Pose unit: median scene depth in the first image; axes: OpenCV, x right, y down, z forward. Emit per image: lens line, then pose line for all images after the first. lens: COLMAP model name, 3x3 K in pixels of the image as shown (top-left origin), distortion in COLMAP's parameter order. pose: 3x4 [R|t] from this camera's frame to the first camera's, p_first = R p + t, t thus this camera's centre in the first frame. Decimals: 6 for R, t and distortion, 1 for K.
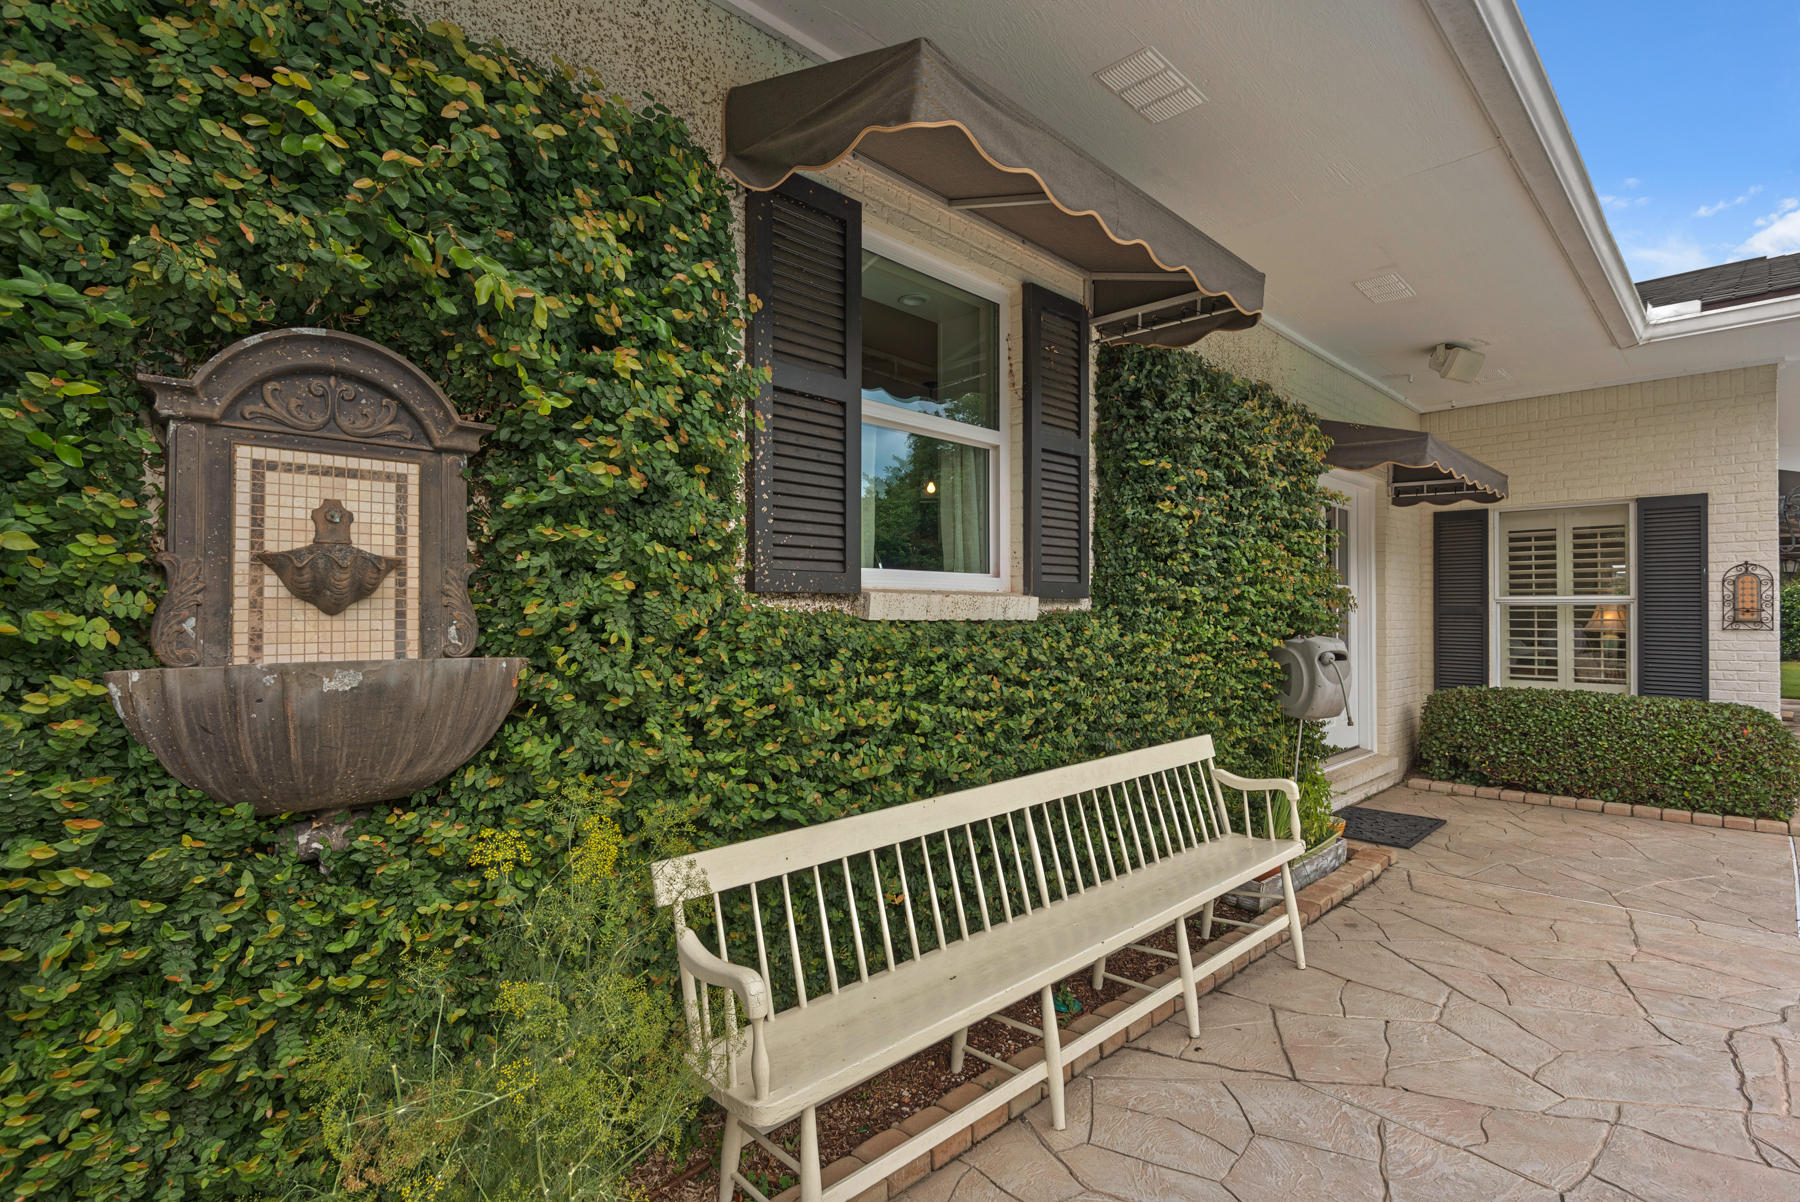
lens RADIAL K [[868.6, 0, 902.3], [0, 868.6, 605.6], [0, 0, 1]] dist [0.005122, -0.000118]
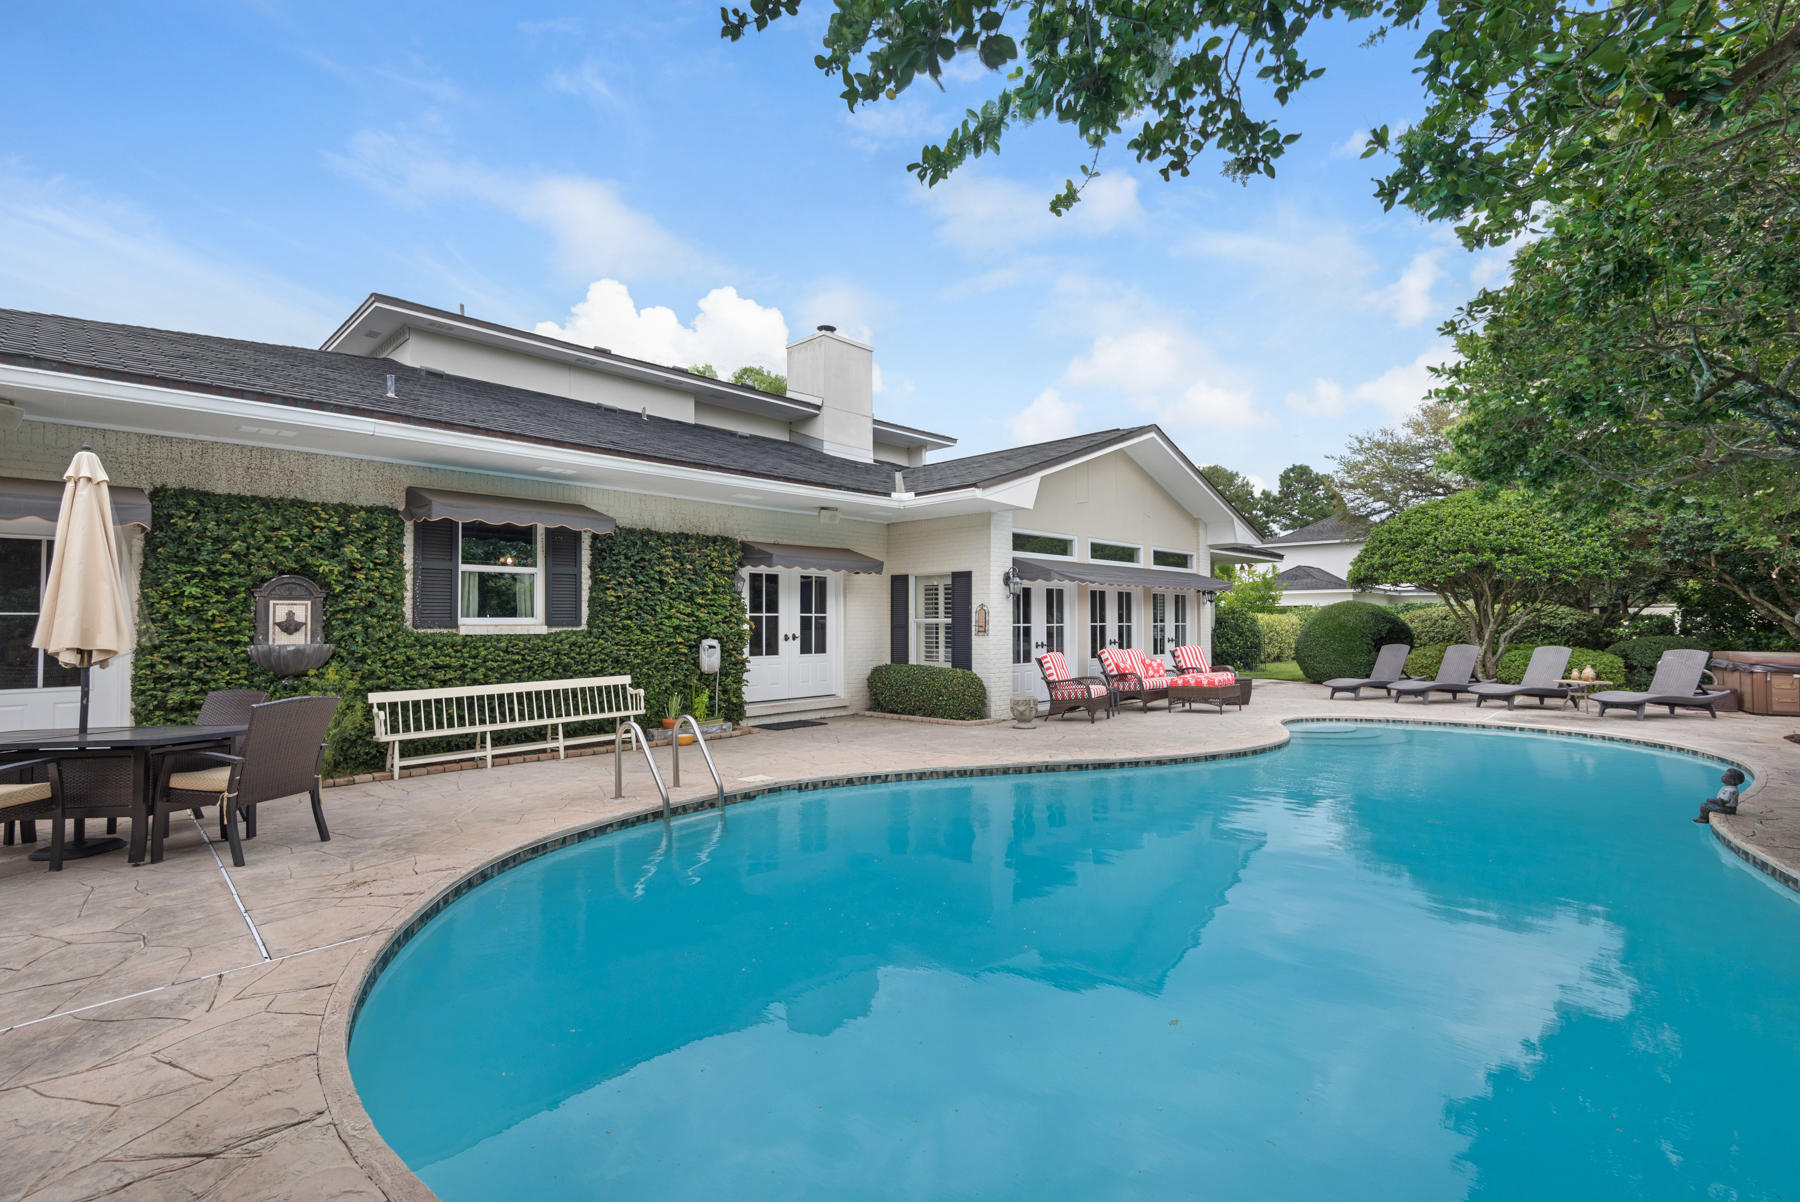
lens RADIAL K [[806.5, 0, 896.0], [0, 806.5, 605.2], [0, 0, 1]] dist [-0.000305, -0.000058]
pose [[0.999535, 0.002744, 0.030360, 2.228154], [-0.002625, 0.999989, -0.003989, -0.126319], [-0.030370, 0.003908, 0.999531, -3.098734]]
